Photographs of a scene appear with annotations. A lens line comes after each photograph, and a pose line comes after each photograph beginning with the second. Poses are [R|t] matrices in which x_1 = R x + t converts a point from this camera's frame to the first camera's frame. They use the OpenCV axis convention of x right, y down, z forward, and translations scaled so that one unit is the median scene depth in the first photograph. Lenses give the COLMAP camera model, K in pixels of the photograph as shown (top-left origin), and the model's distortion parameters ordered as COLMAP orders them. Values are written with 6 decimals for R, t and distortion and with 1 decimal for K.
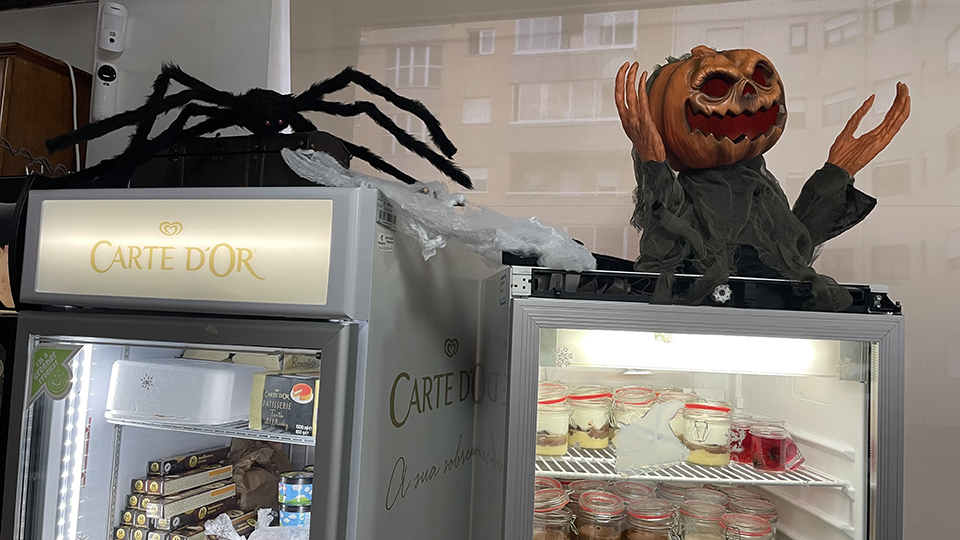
lens RADIAL K [[719.4, 0, 480.0], [0, 719.4, 270.0], [0, 0, 1]] dist [0.093822, -0.116622]
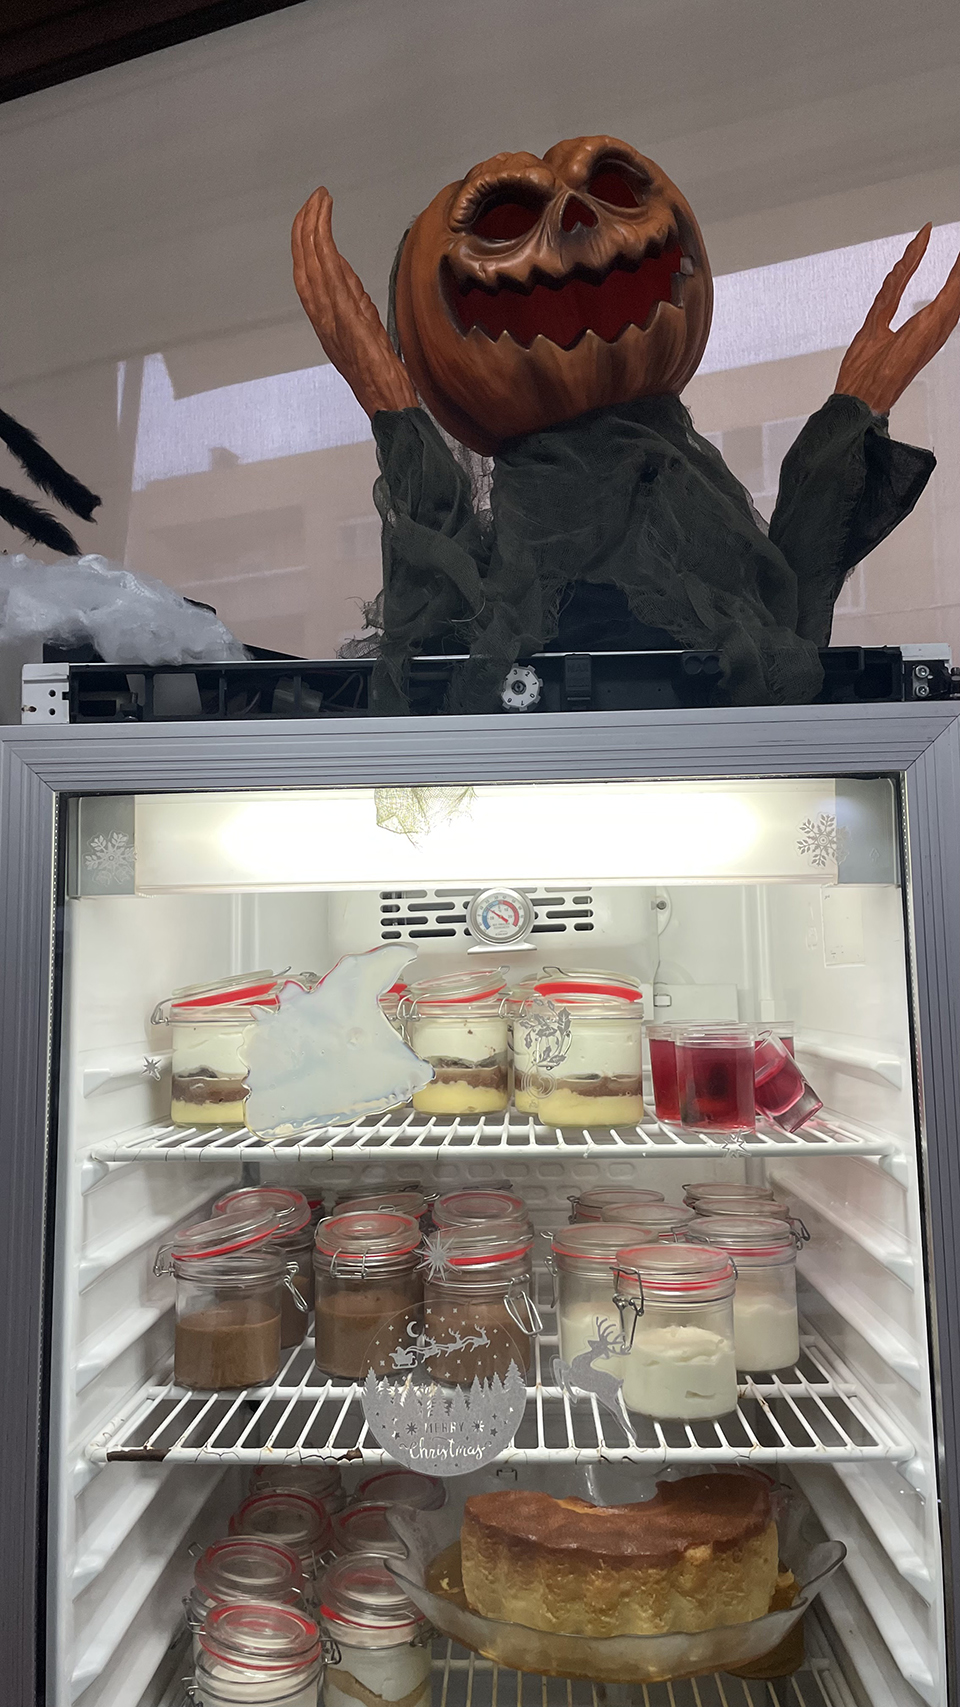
lens RADIAL K [[1279.2, 0, 480.0], [0, 1279.2, 853.5], [0, 0, 1]] dist [0.093822, -0.116622]
pose [[0.991115, -0.071166, -0.112369, 0.367991], [0.065533, 0.996439, -0.053056, 0.155068], [0.115745, 0.045220, 0.992249, 0.264513]]
